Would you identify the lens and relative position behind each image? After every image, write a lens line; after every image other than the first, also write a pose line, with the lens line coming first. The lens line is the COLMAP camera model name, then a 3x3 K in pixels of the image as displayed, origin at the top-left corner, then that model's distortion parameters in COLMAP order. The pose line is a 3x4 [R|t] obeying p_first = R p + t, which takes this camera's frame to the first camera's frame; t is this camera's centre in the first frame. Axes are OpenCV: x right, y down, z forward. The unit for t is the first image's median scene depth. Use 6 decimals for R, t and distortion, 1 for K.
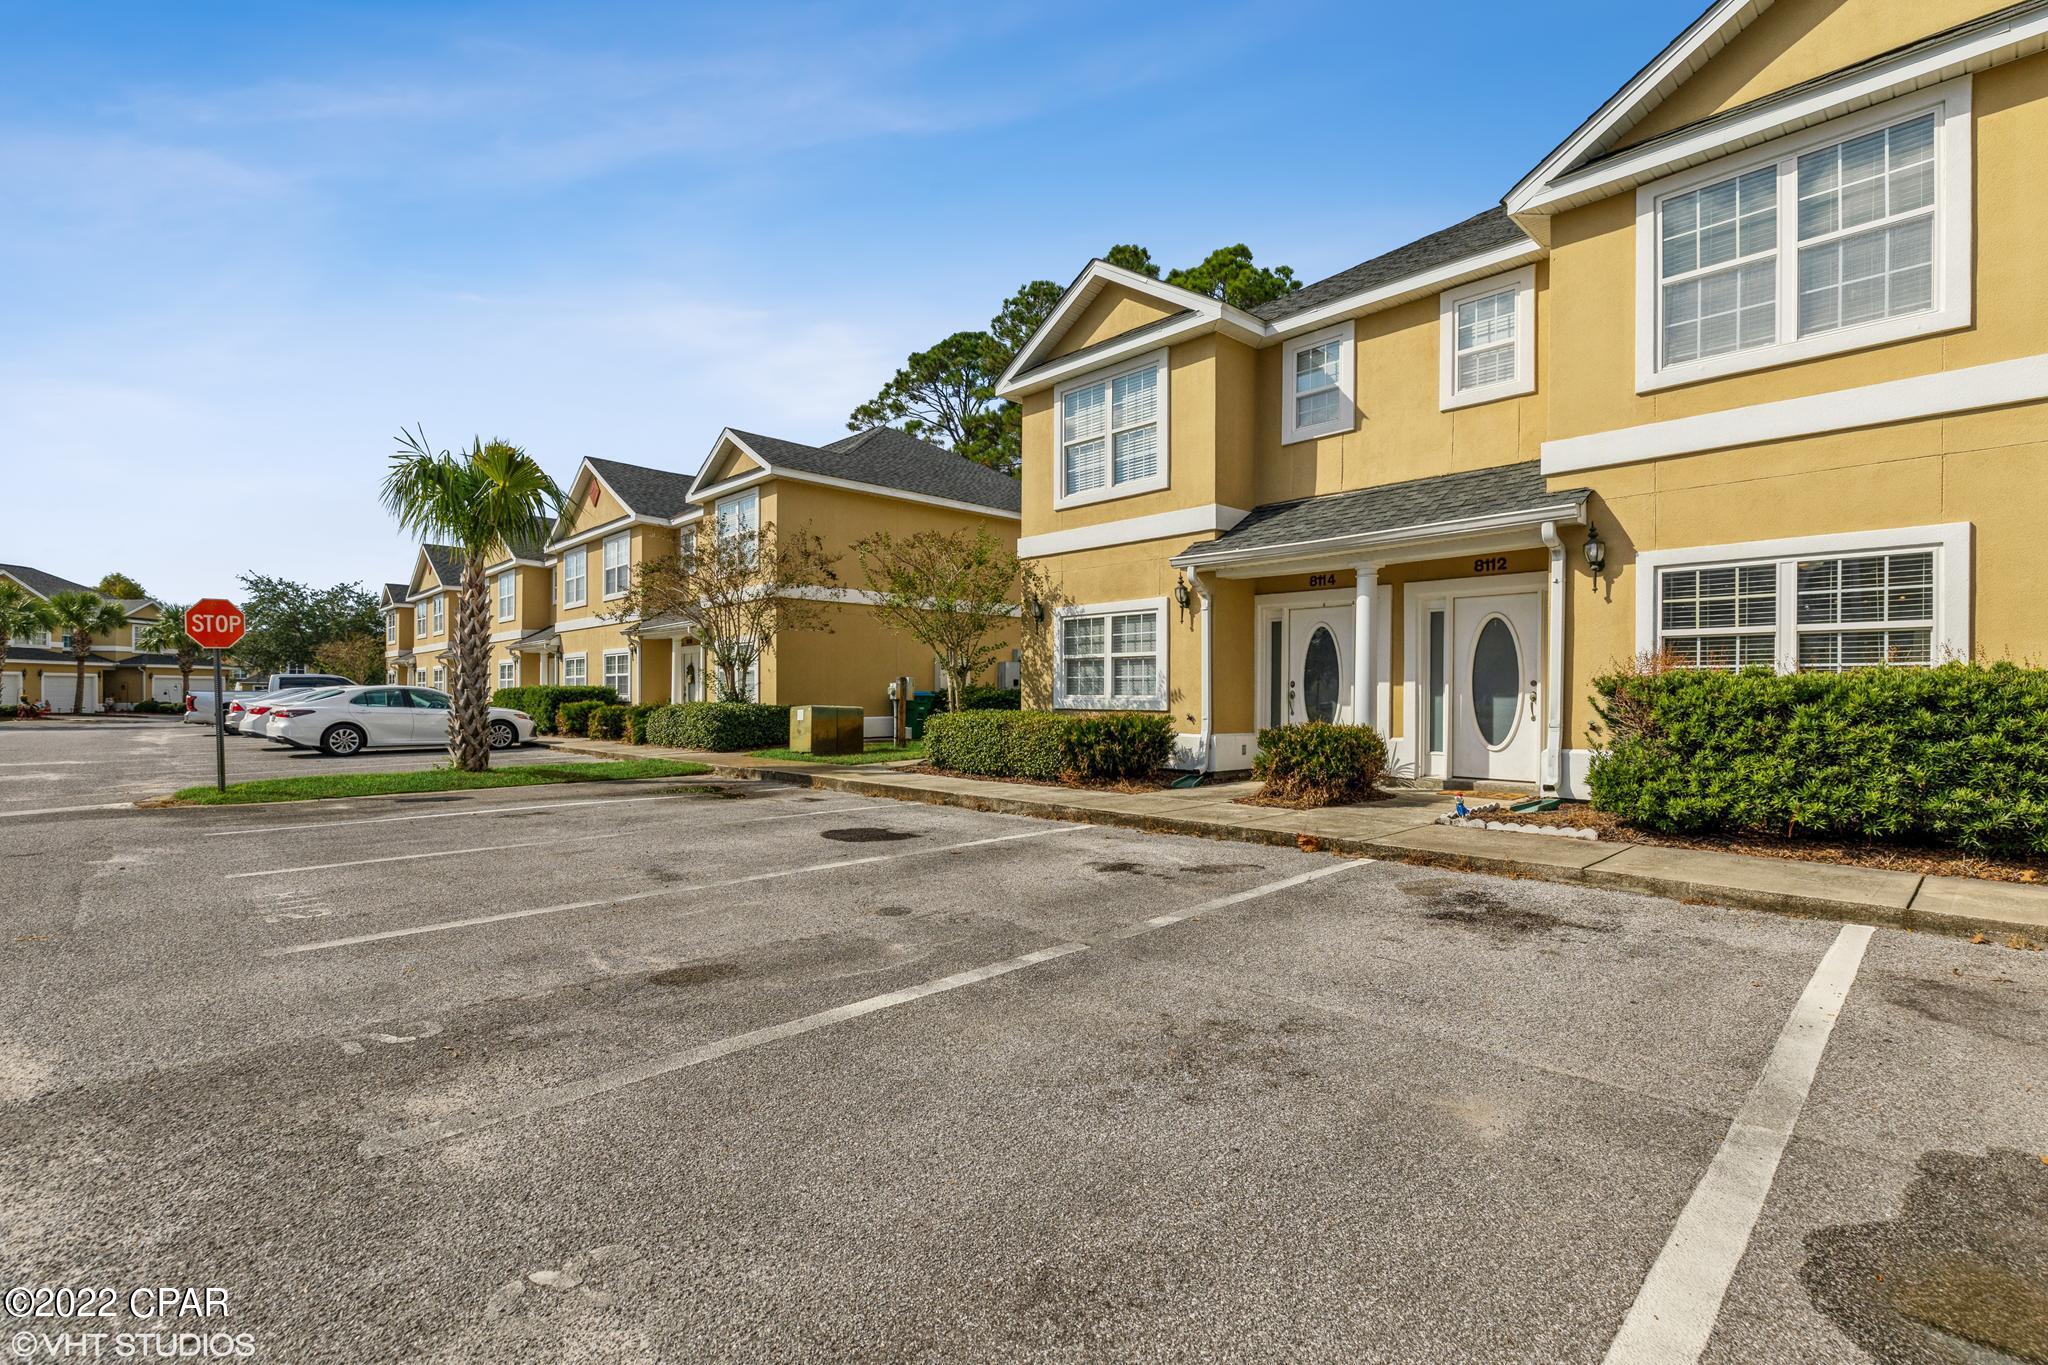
lens RADIAL K [[940.6, 0, 1025.2], [0, 940.6, 695.1], [0, 0, 1]] dist [0.005888, -0.000538]
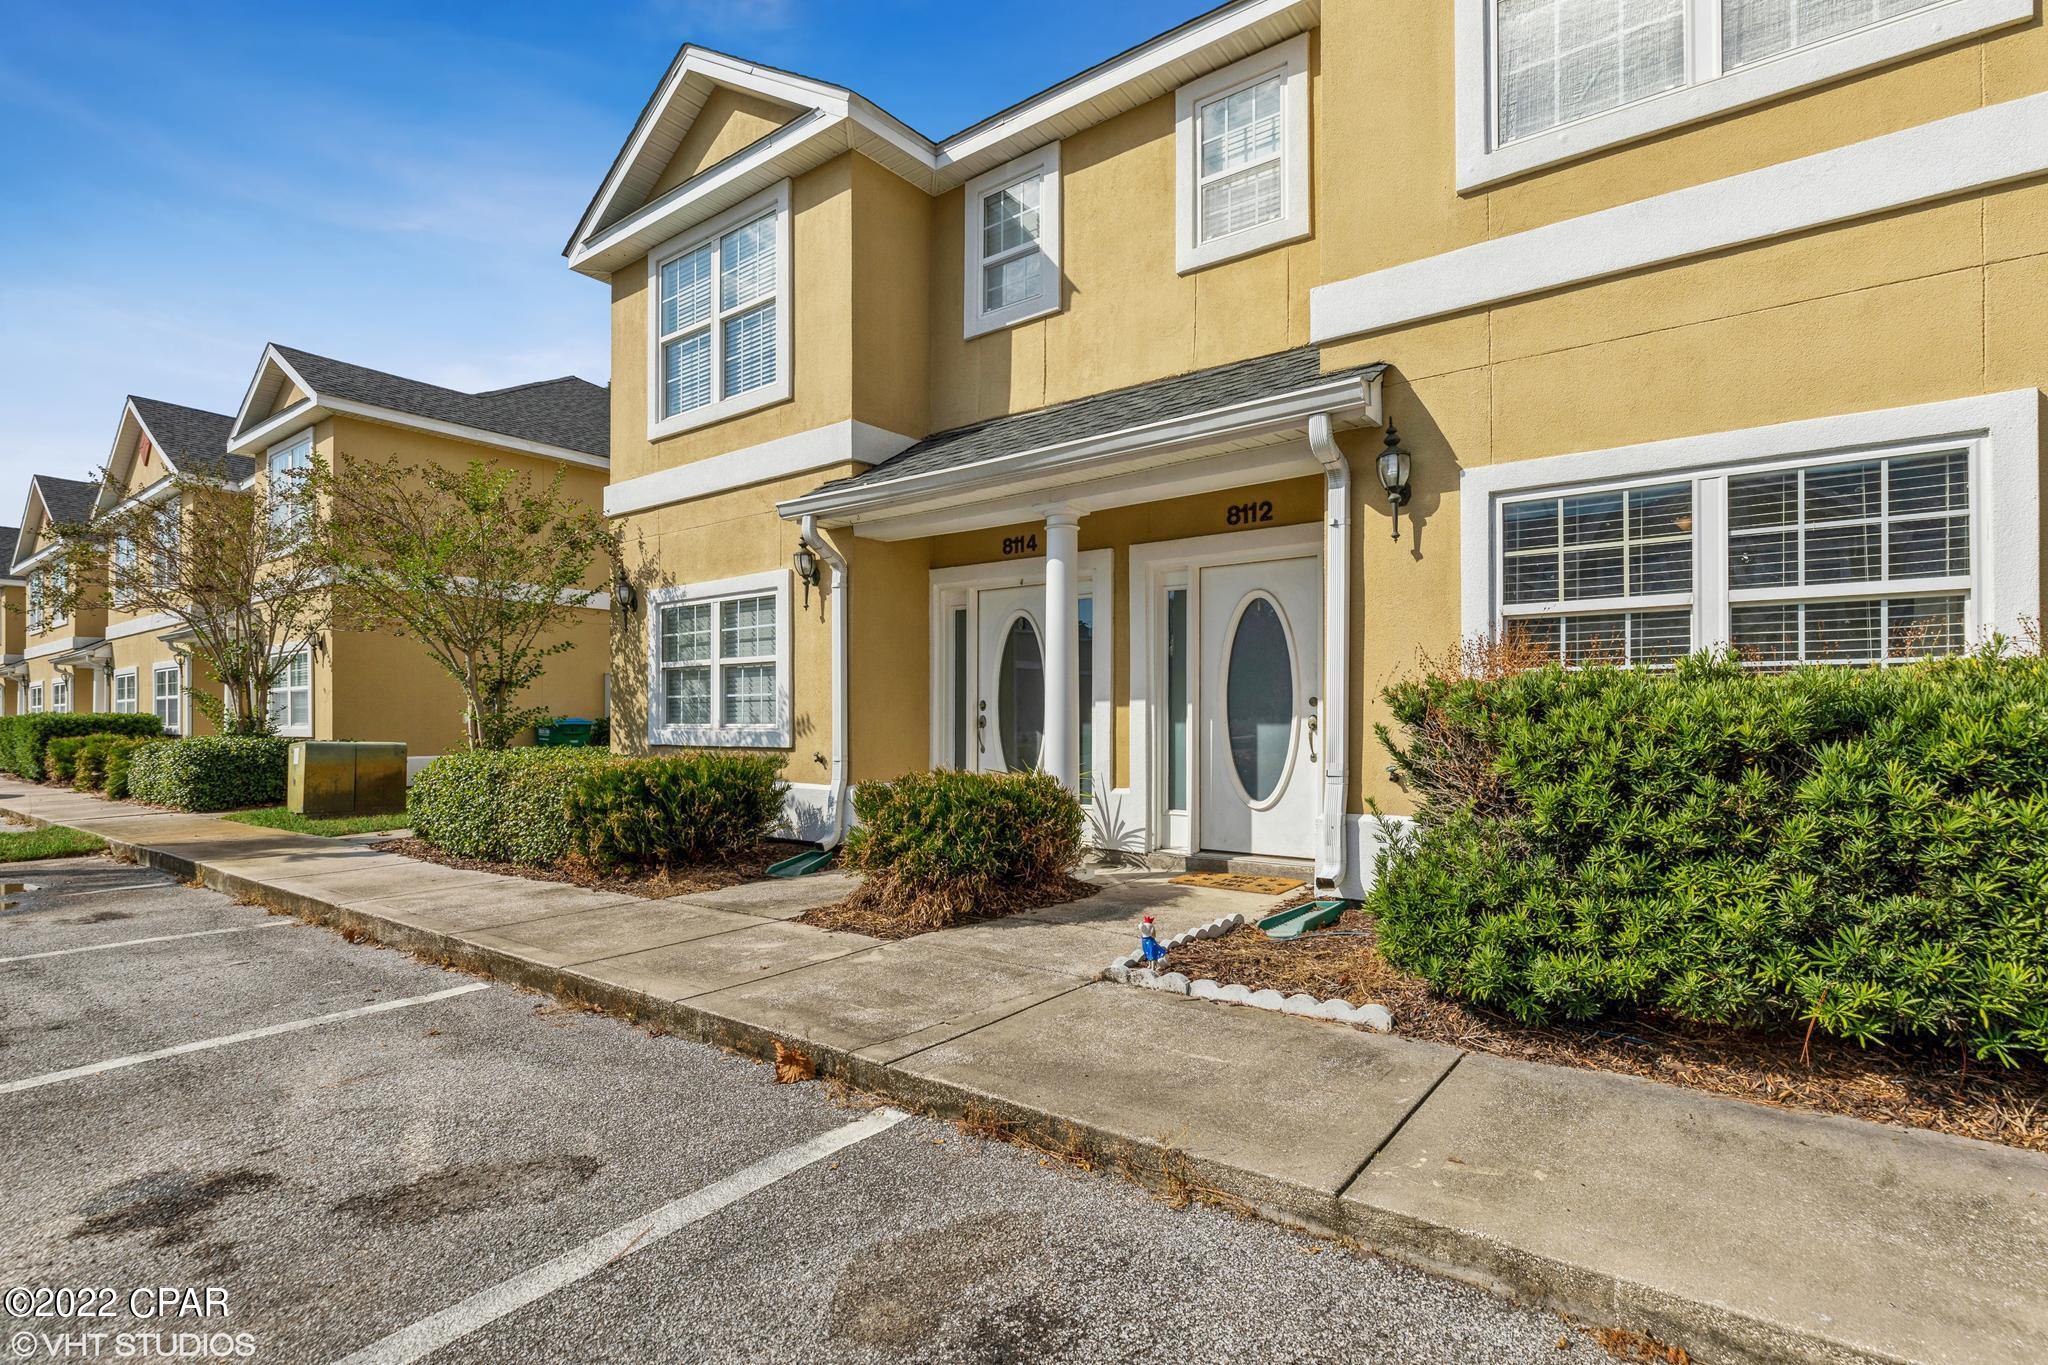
lens RADIAL K [[989.0, 0, 1035.3], [0, 989.0, 713.2], [0, 0, 1]] dist [-0.002333, -0.000078]
pose [[0.985833, -0.004933, 0.167655, 0.248525], [0.006138, 0.999959, -0.006674, -0.001586], [-0.167615, 0.007609, 0.985823, 0.385368]]
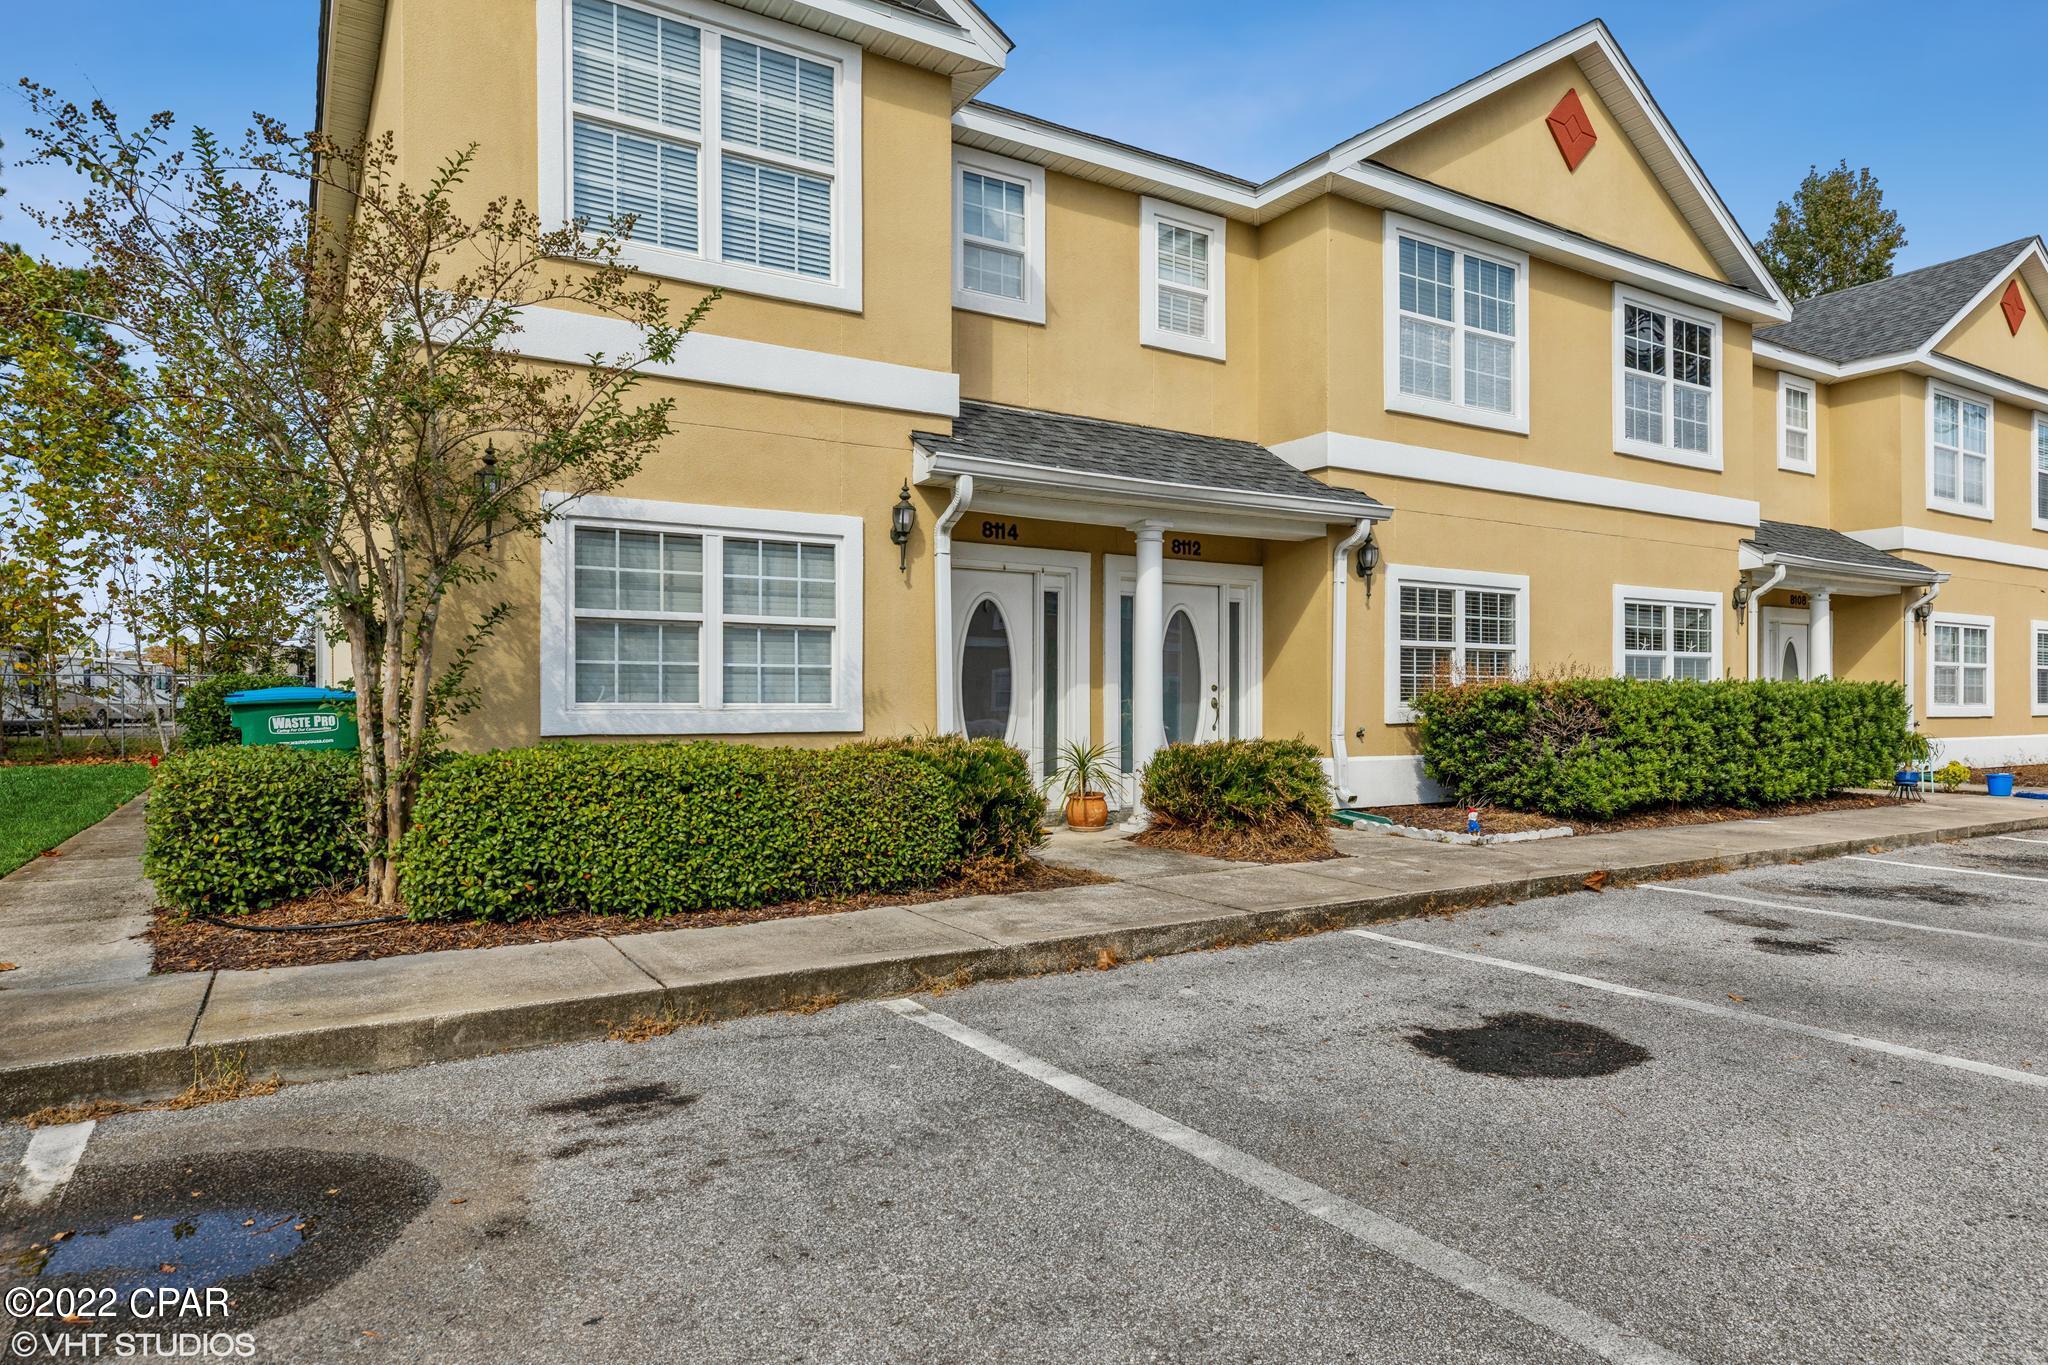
lens RADIAL K [[1203.4, 0, 1034.1], [0, 1203.4, 696.7], [0, 0, 1]] dist [0.017047, 0.000057]
pose [[0.198762, 0.001423, 0.980047, -0.612998], [-0.000561, 0.999999, -0.001338, -0.002372], [-0.980048, -0.000284, 0.198762, 0.944233]]
